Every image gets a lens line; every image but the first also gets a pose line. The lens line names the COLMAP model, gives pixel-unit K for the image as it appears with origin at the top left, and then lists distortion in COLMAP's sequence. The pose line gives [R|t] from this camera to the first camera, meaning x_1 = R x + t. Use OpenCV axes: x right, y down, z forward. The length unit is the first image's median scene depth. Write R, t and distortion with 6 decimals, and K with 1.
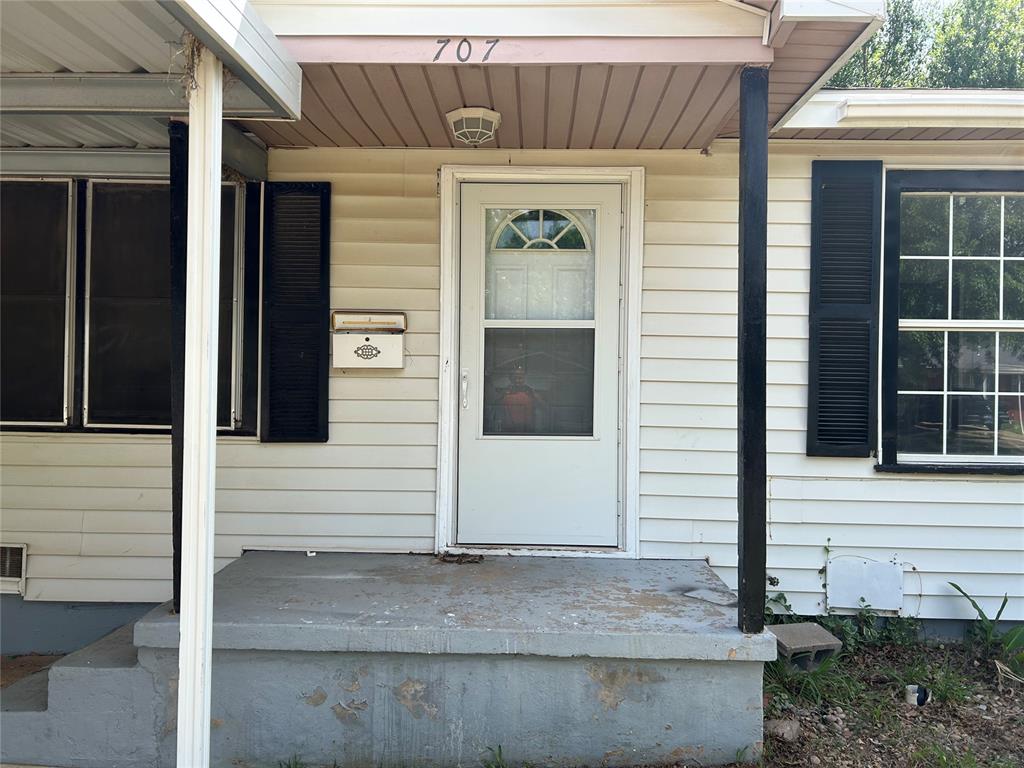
lens RADIAL K [[763.6, 0, 506.1], [0, 763.6, 388.3], [0, 0, 1]] dist [0.093721, -0.120987]
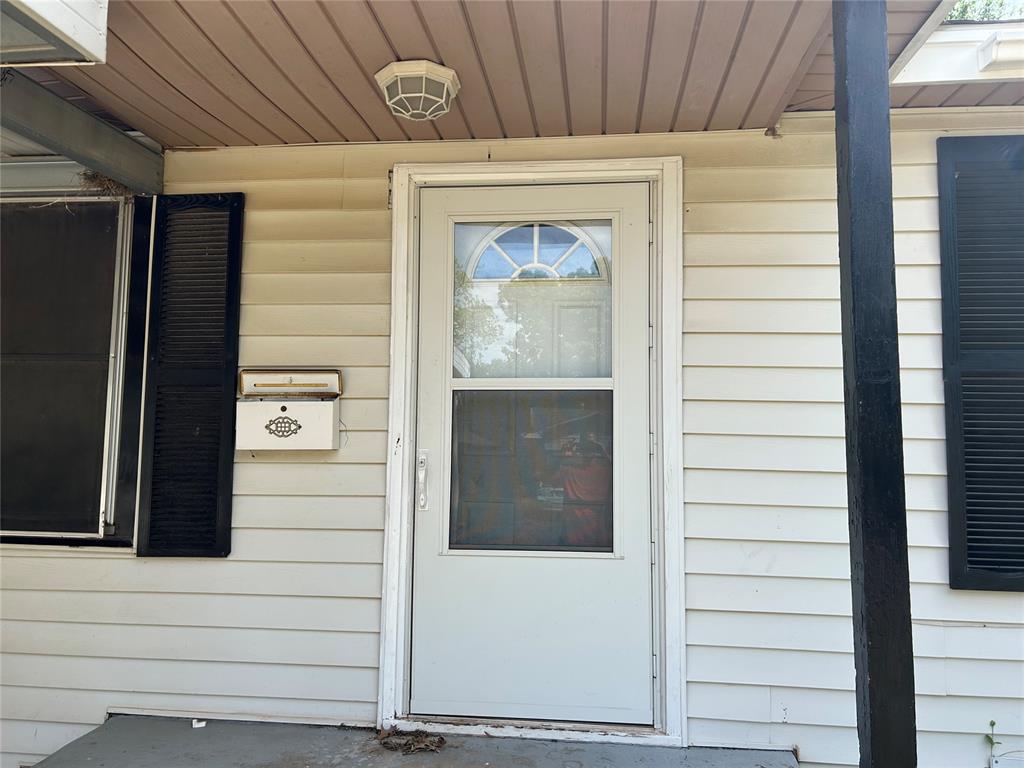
lens RADIAL K [[734.2, 0, 512.0], [0, 734.2, 384.0], [0, 0, 1]] dist [0.043811, -0.038127]
pose [[0.996386, -0.008745, -0.084484, 0.081718], [0.001926, 0.996757, -0.080452, -0.031613], [0.084913, 0.079998, 0.993172, 0.345907]]
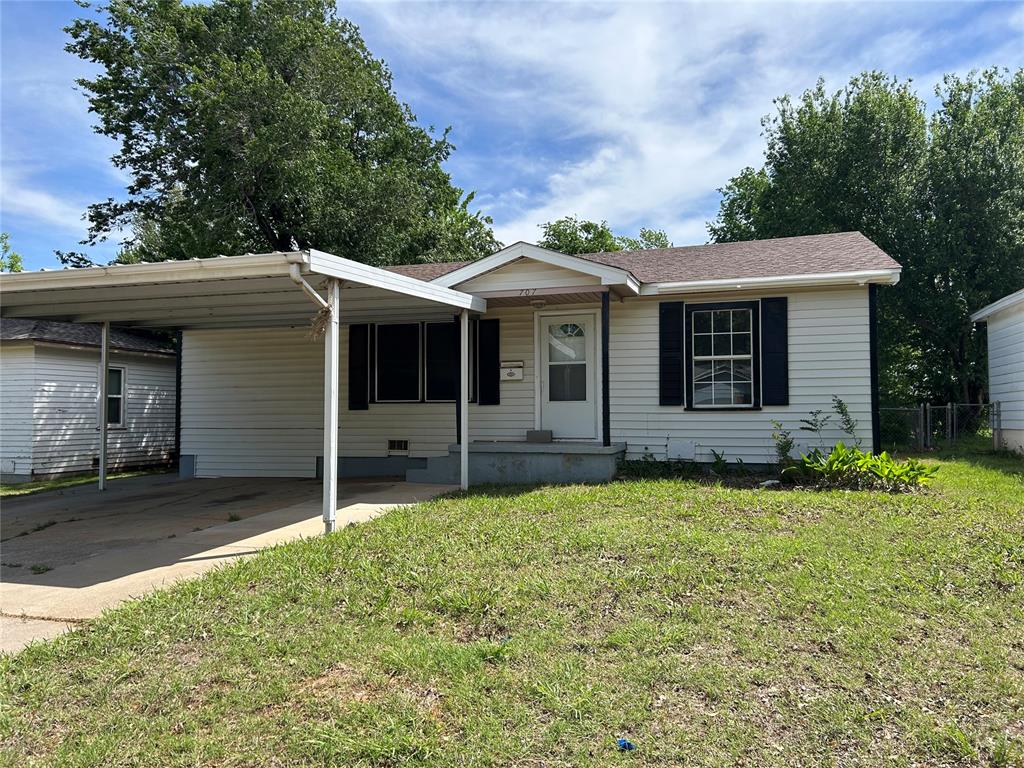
lens RADIAL K [[763.6, 0, 506.1], [0, 763.6, 388.3], [0, 0, 1]] dist [0.093721, -0.120987]
pose [[0.959398, -0.028542, -0.280606, 0.637369], [0.016661, 0.998864, -0.044638, 0.140374], [0.281562, 0.038150, 0.958784, -1.873003]]
